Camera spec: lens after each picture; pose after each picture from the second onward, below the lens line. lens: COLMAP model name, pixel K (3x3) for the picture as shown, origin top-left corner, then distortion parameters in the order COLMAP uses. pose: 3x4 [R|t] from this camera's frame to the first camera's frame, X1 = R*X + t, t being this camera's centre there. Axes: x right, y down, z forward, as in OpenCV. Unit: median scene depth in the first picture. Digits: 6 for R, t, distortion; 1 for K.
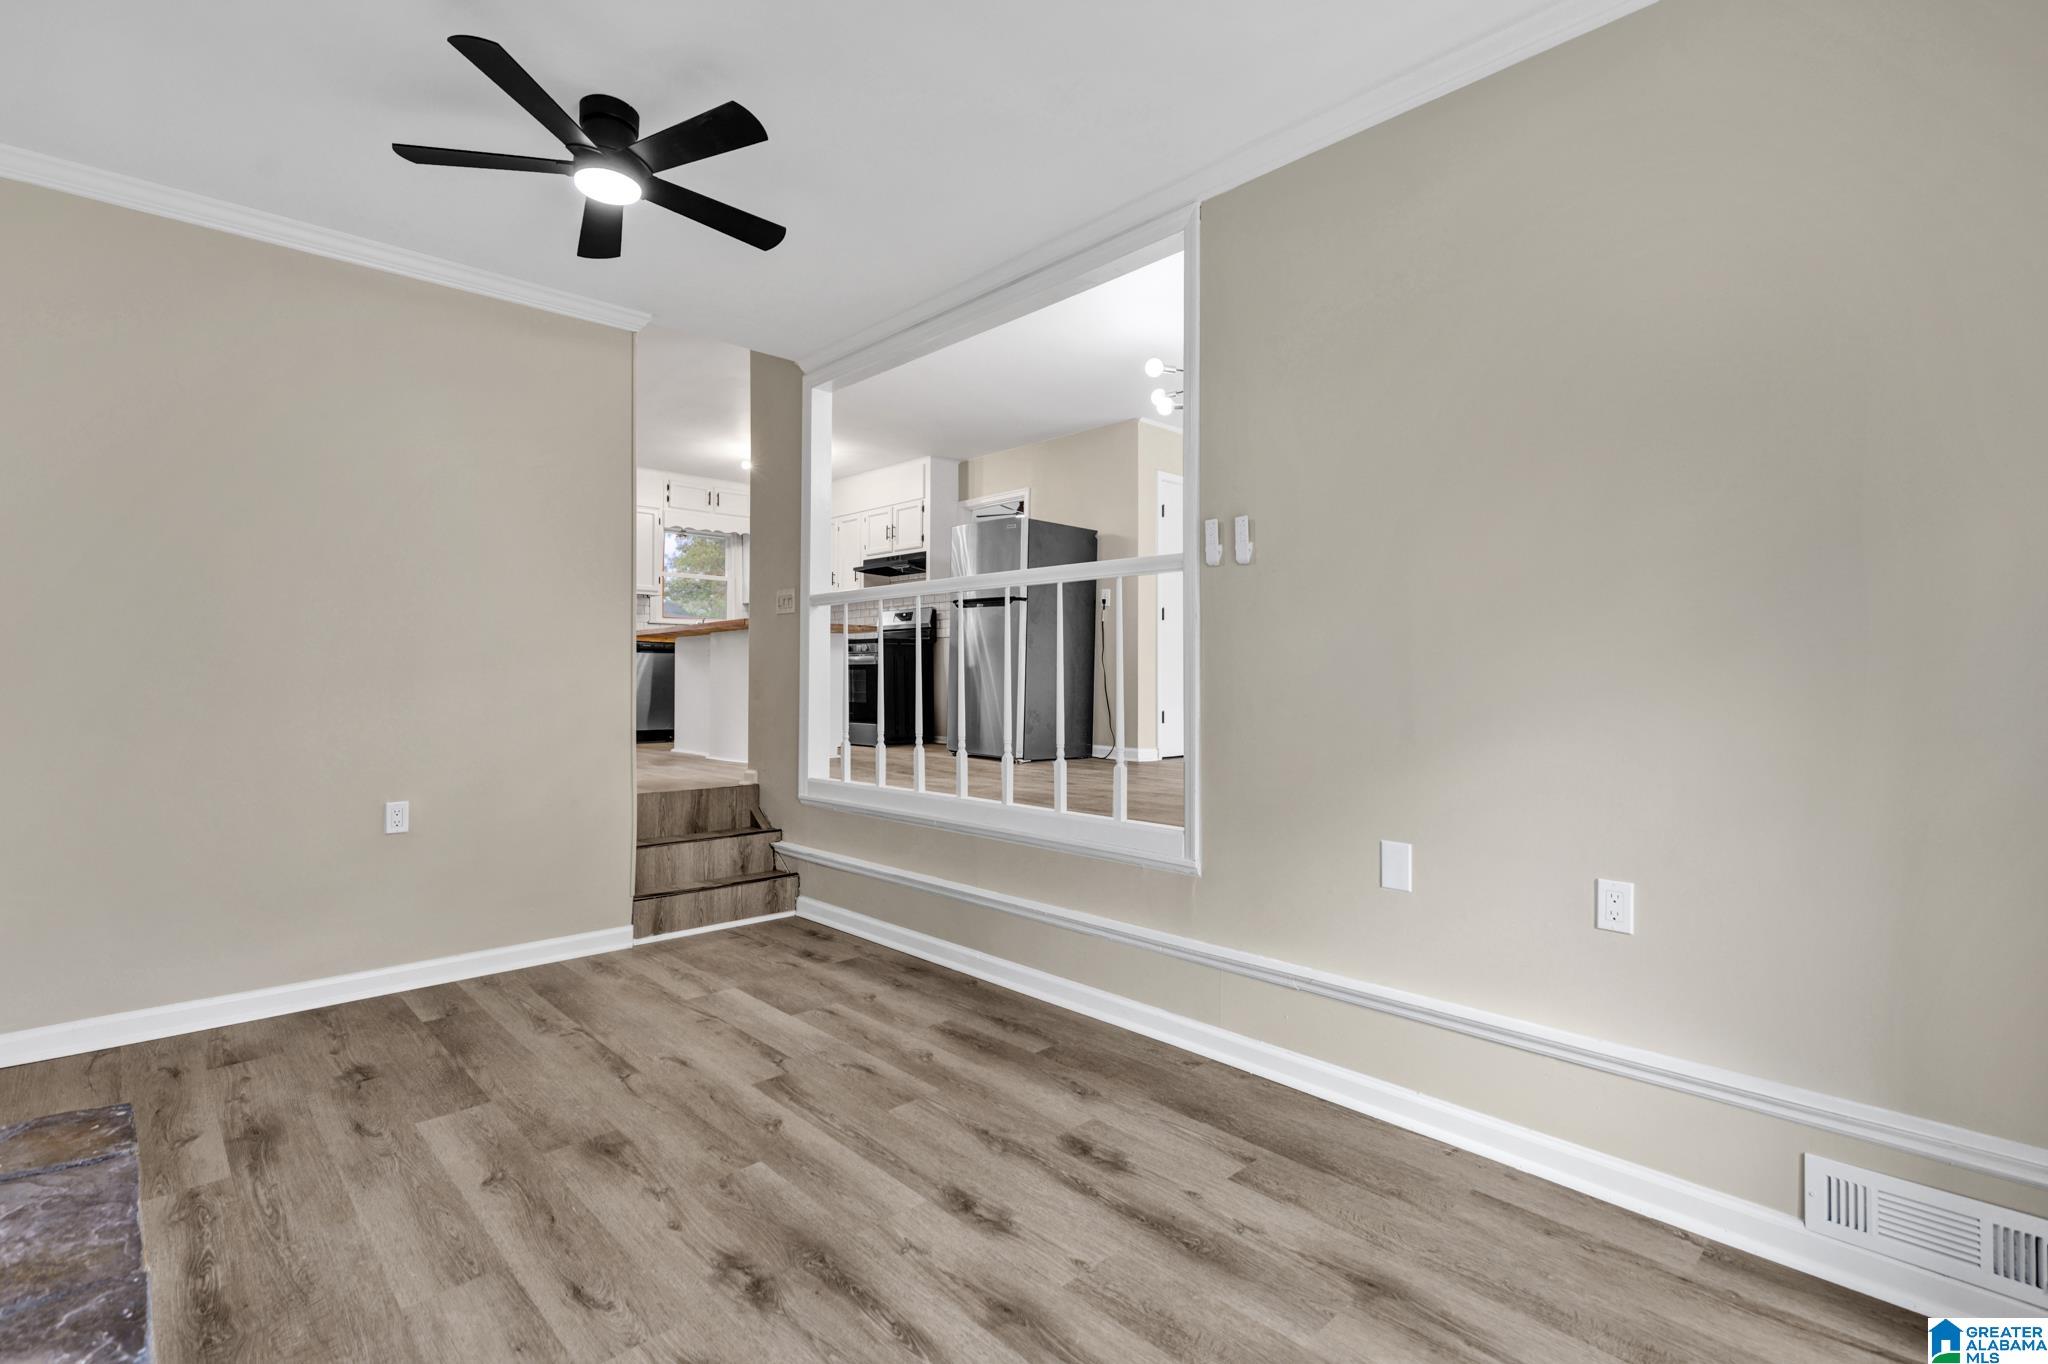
lens RADIAL K [[949.7, 0, 1023.0], [0, 949.7, 681.1], [0, 0, 1]] dist [-0.000254, -0.000002]
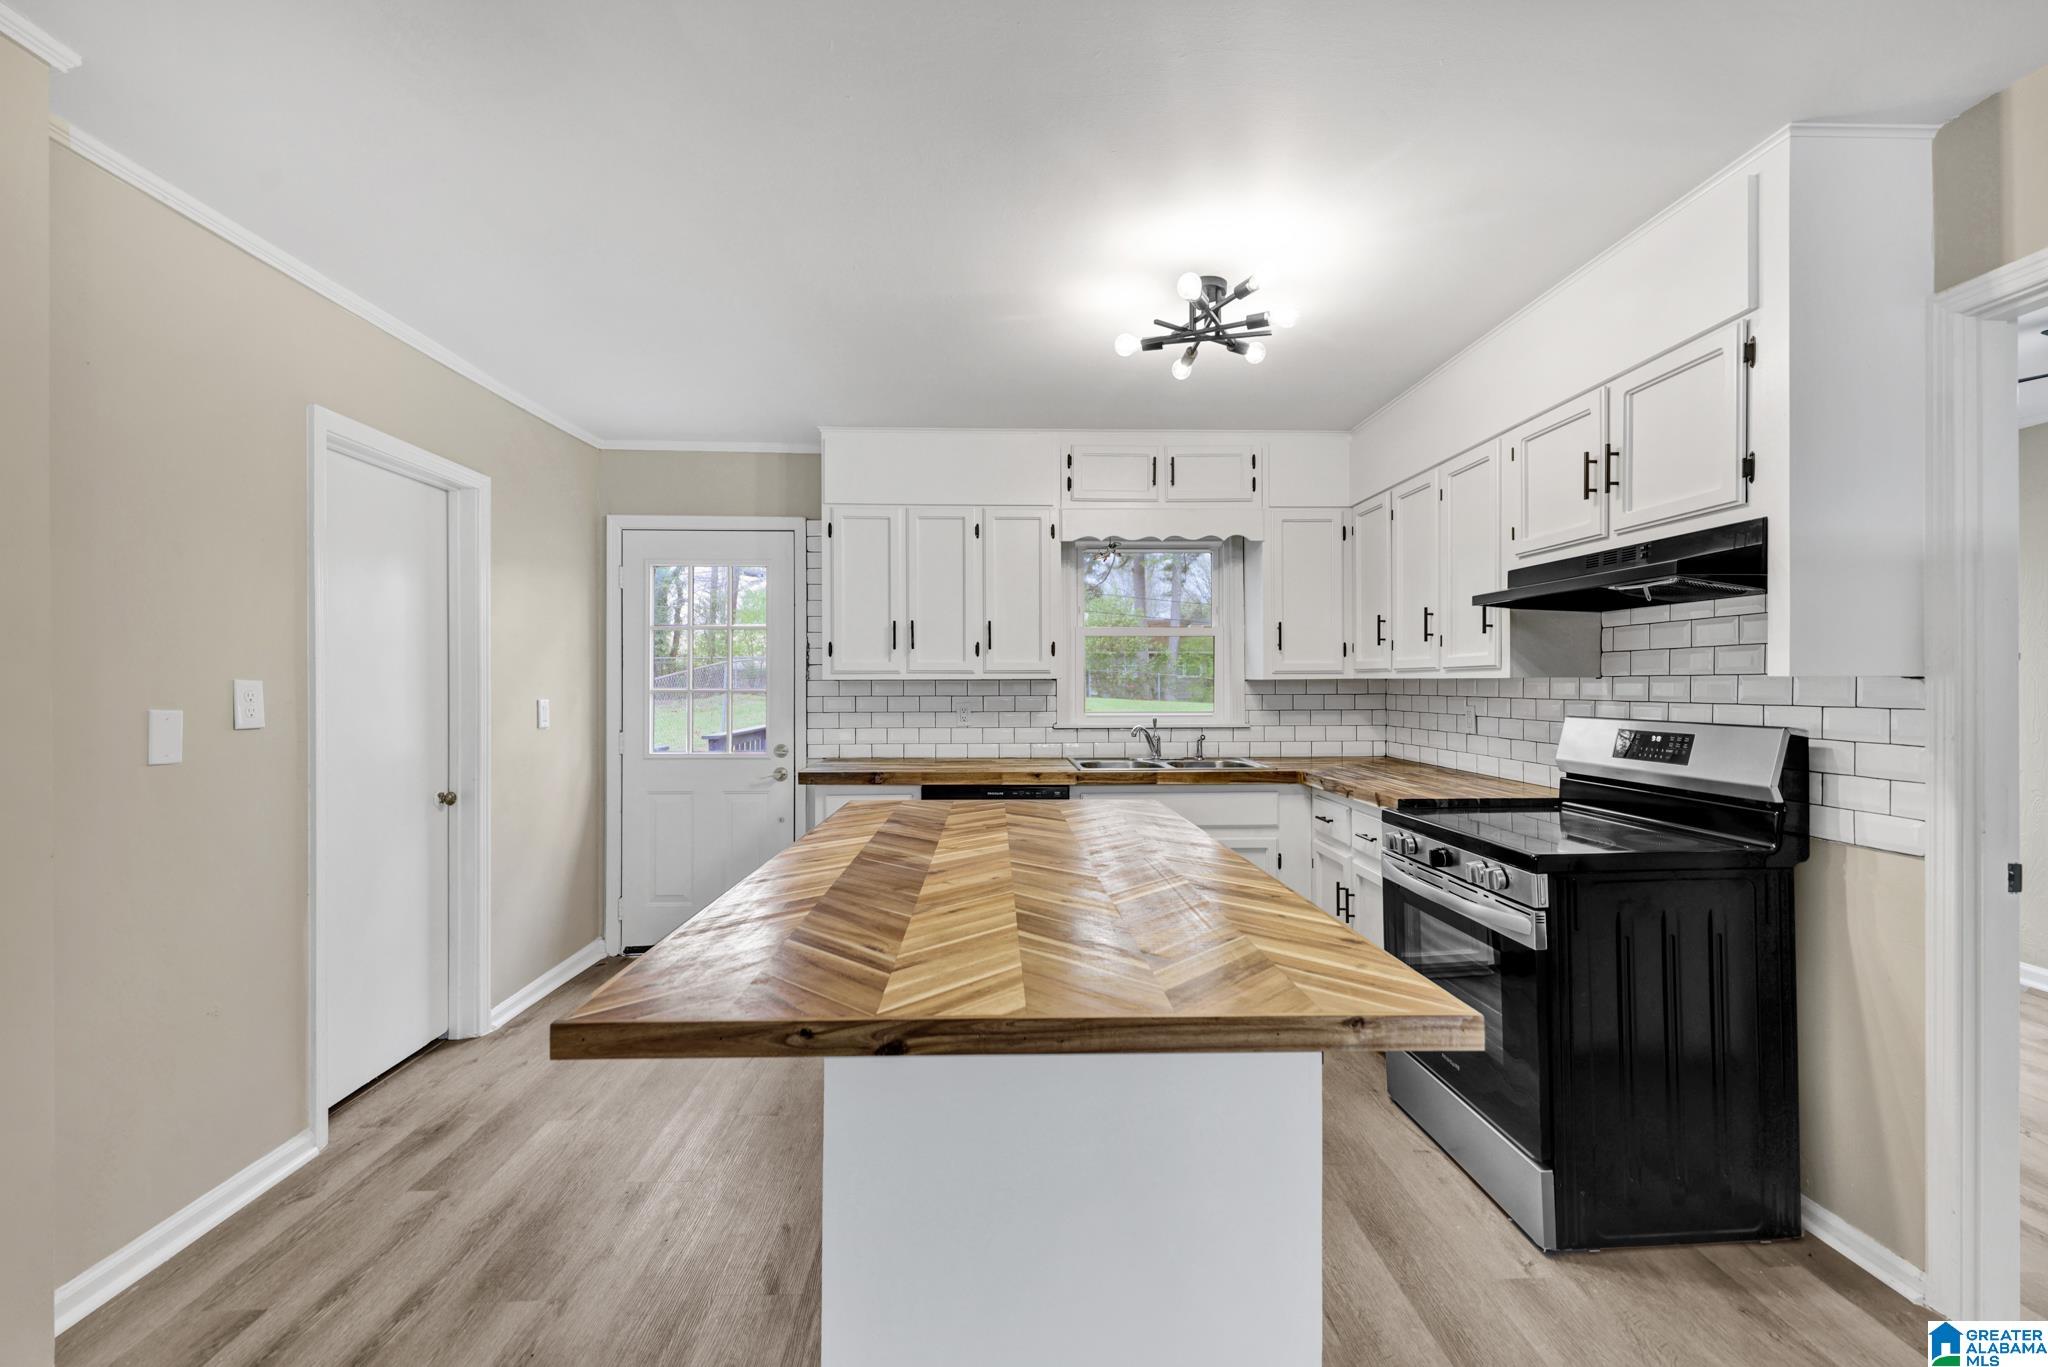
lens RADIAL K [[867.2, 0, 1034.7], [0, 867.2, 680.5], [0, 0, 1]] dist [0.016681, 0.000696]
pose [[0.747646, -0.008700, -0.664041, -0.089962], [0.008784, 0.999956, -0.003212, -0.091437], [0.664040, -0.003432, 0.747689, 0.673369]]
